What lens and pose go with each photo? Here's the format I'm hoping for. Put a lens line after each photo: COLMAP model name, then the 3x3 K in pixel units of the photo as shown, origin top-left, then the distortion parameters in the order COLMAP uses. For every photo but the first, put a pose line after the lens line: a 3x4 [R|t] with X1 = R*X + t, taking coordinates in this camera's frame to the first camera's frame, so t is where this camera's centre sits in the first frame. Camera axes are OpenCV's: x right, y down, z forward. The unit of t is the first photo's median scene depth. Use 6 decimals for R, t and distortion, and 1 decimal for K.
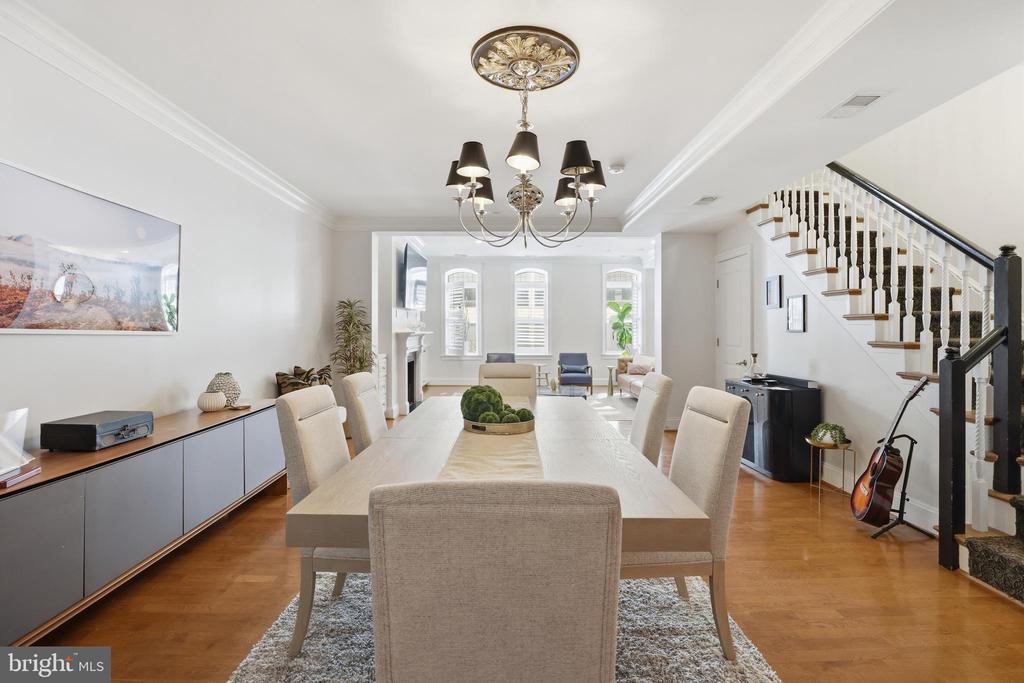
lens RADIAL K [[466.9, 0, 516.1], [0, 466.9, 328.2], [0, 0, 1]] dist [-0.035166, 0.004894]
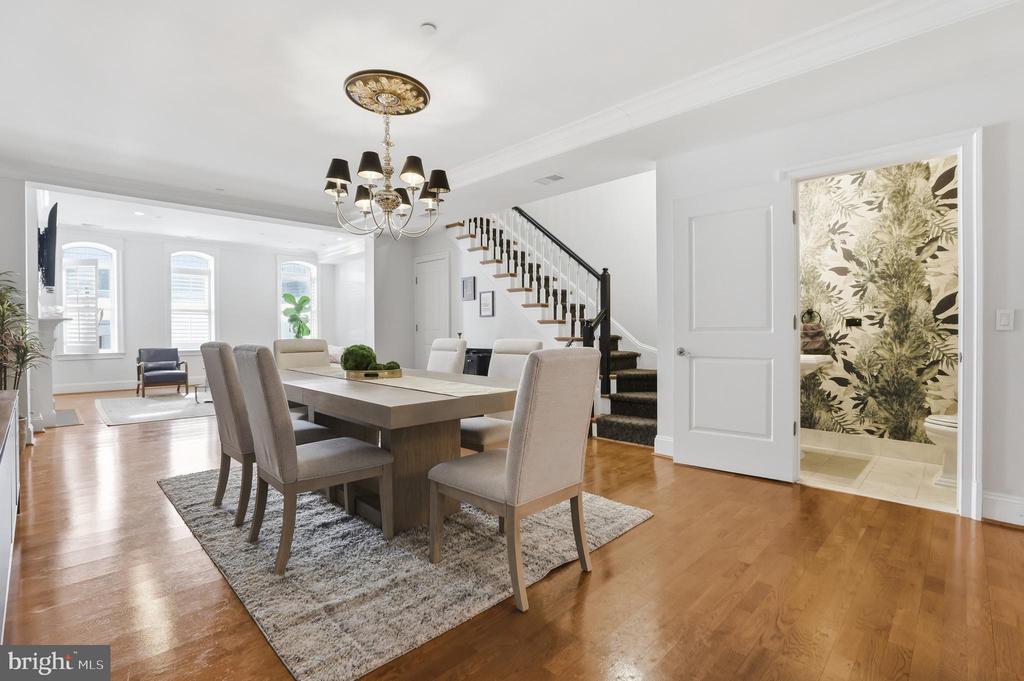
lens RADIAL K [[466.9, 0, 514.0], [0, 466.9, 336.2], [0, 0, 1]] dist [-0.035166, 0.004894]
pose [[0.712569, -0.016182, 0.701416, -0.342476], [0.004435, 0.999818, 0.018561, 0.040569], [-0.701588, -0.010115, 0.712511, -0.092010]]
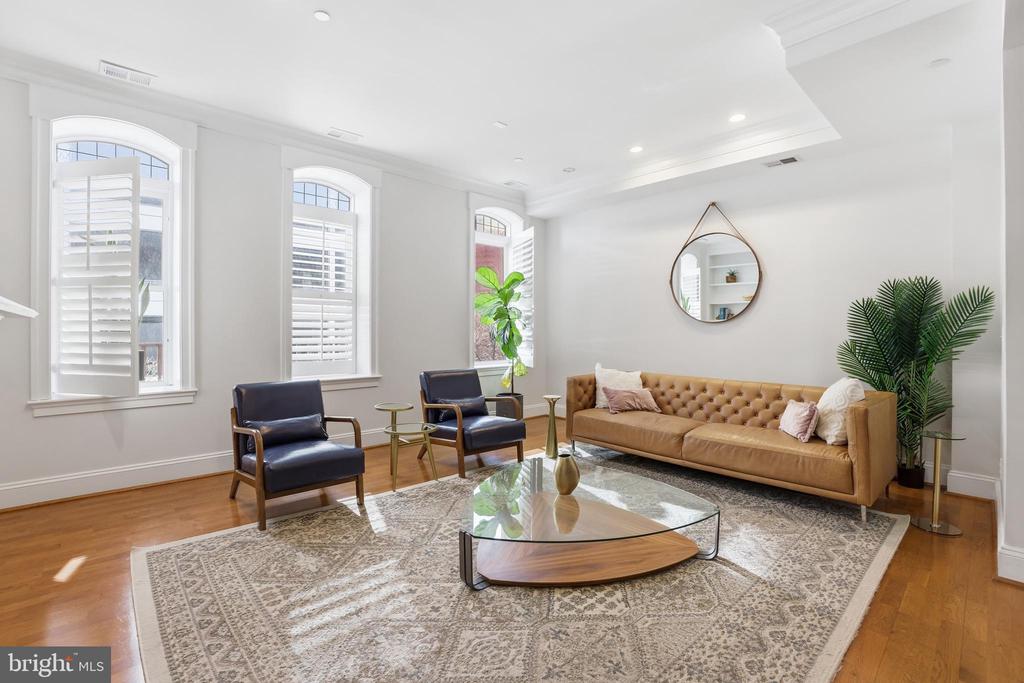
lens RADIAL K [[466.9, 0, 511.0], [0, 466.9, 332.8], [0, 0, 1]] dist [-0.035166, 0.004894]
pose [[0.757814, -0.005286, 0.652449, -0.276072], [-0.003053, 0.999928, 0.011647, 0.025910], [-0.652463, -0.010819, 0.757743, 1.369638]]
